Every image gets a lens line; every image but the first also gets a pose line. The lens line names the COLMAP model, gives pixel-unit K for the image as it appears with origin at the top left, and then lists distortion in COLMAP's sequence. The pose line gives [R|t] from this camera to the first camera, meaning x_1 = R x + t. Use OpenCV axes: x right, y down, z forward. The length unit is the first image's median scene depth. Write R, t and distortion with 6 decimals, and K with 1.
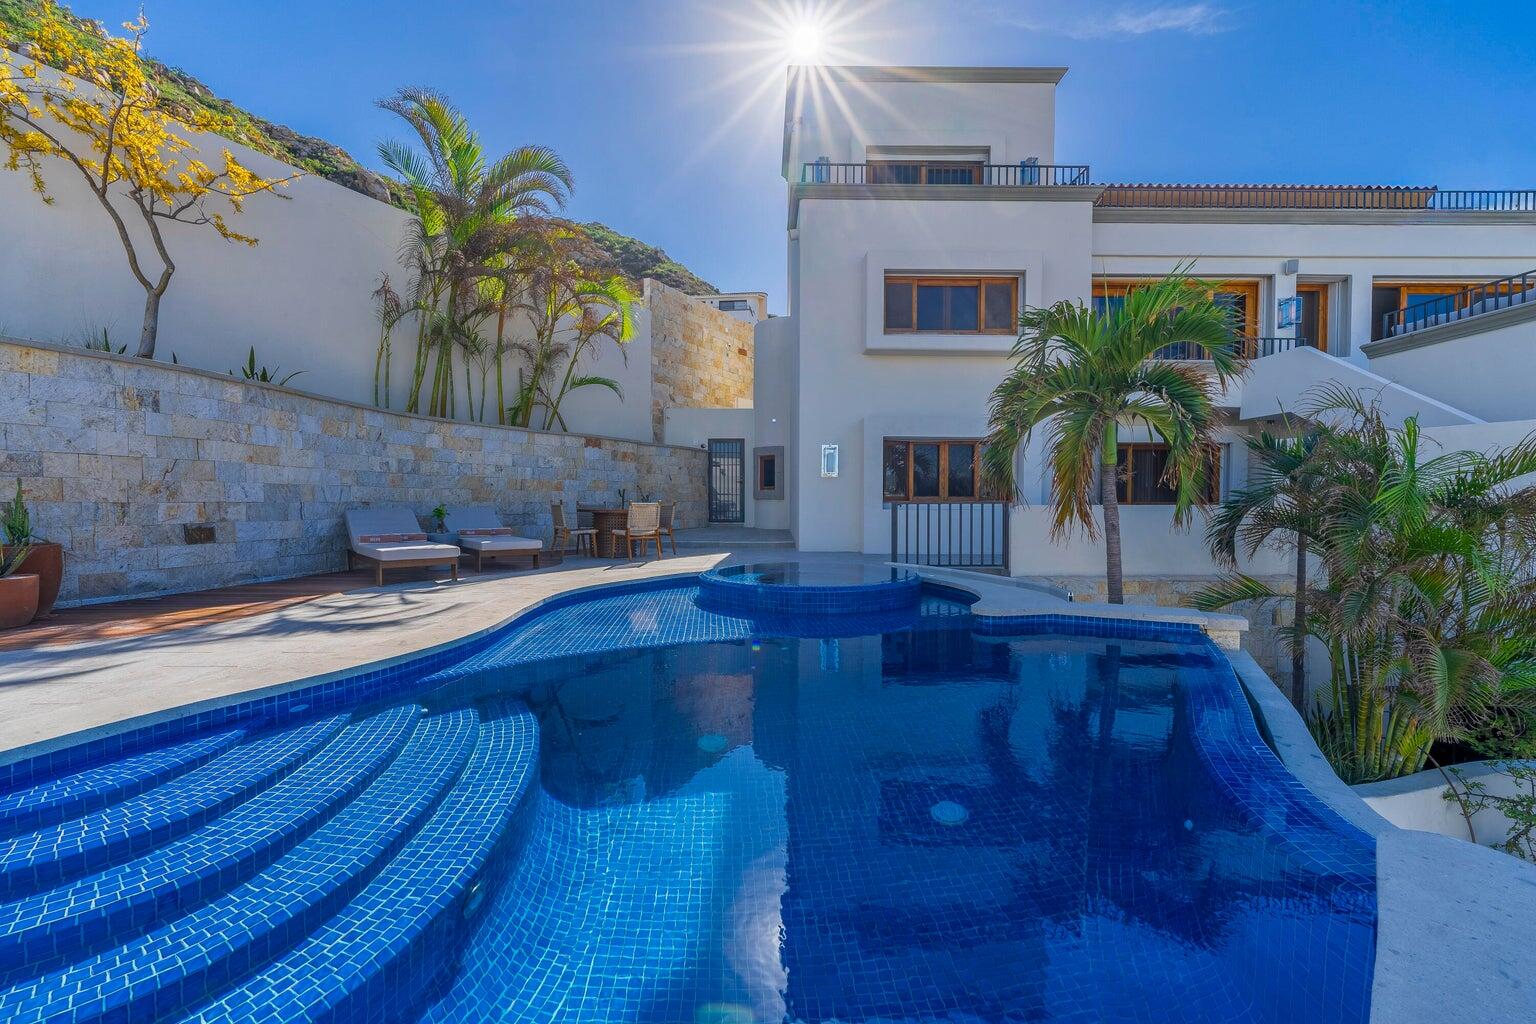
lens RADIAL K [[627.7, 0, 761.8], [0, 627.7, 515.9], [0, 0, 1]] dist [0.005635, -0.000028]
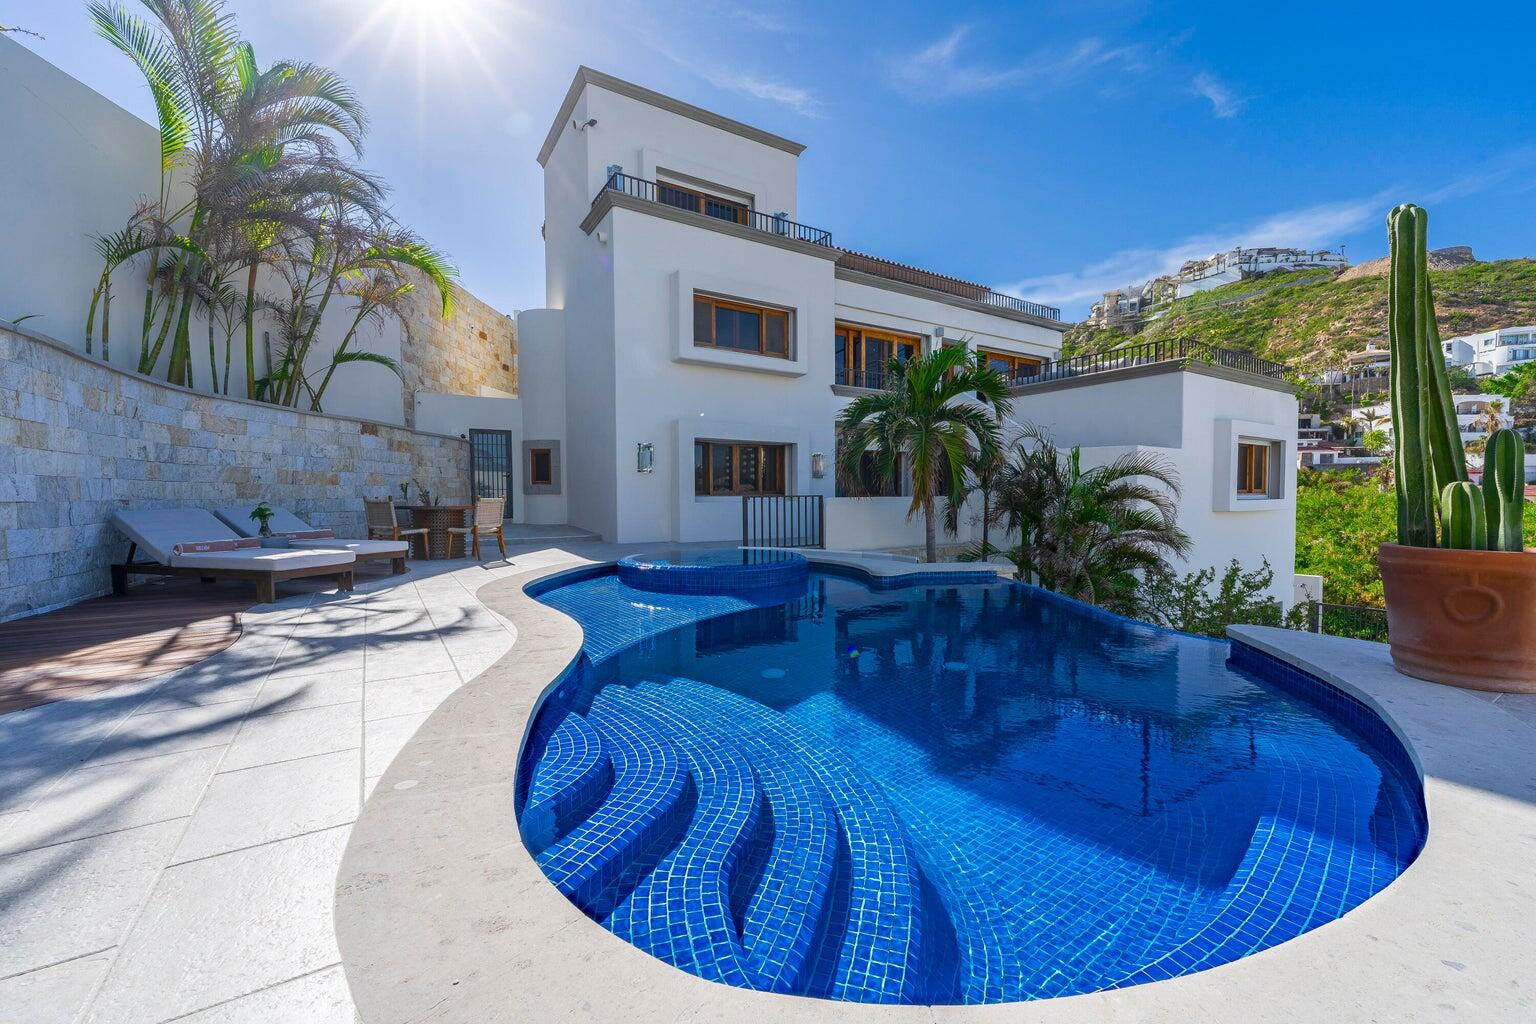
lens RADIAL K [[627.7, 0, 764.4], [0, 627.7, 514.3], [0, 0, 1]] dist [0.005635, -0.000028]
pose [[0.849904, -0.022799, 0.526444, -0.289225], [0.019205, 0.999740, 0.012291, -0.000330], [-0.526588, -0.000336, 0.850121, -0.019229]]
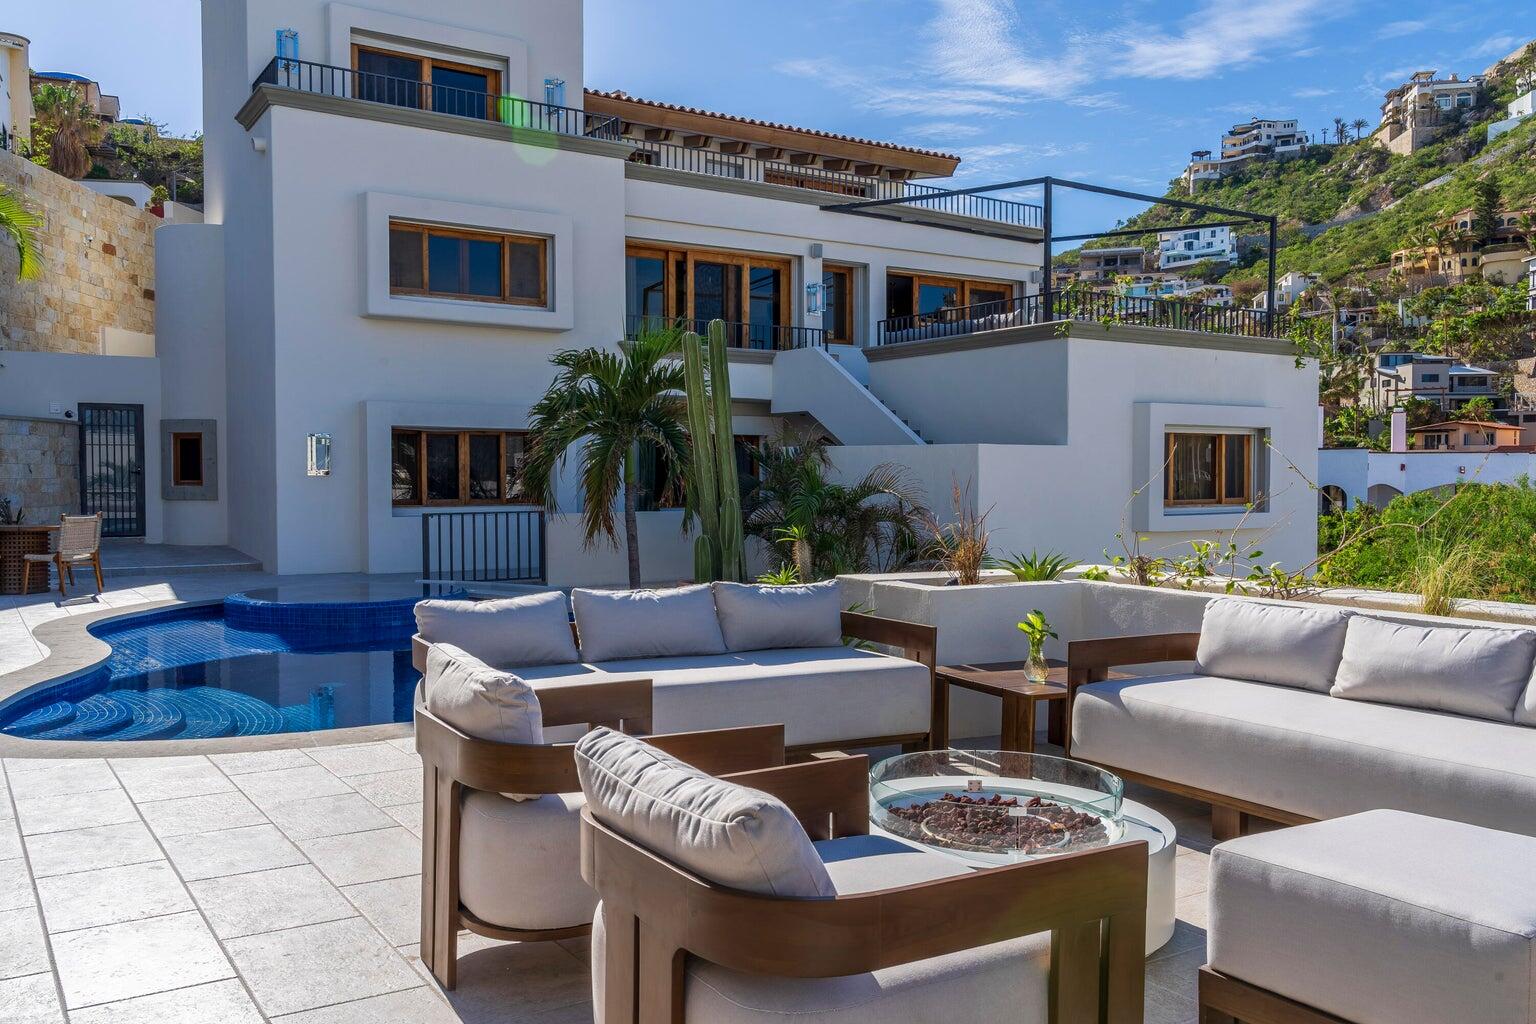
lens RADIAL K [[1288.2, 0, 755.7], [0, 1288.2, 509.4], [0, 0, 1]] dist [0.027101, -0.006203]
pose [[0.849850, -0.016338, 0.526771, -0.271547], [0.013859, 0.999867, 0.008653, -0.027665], [-0.526842, -0.000053, 0.849963, -0.618093]]
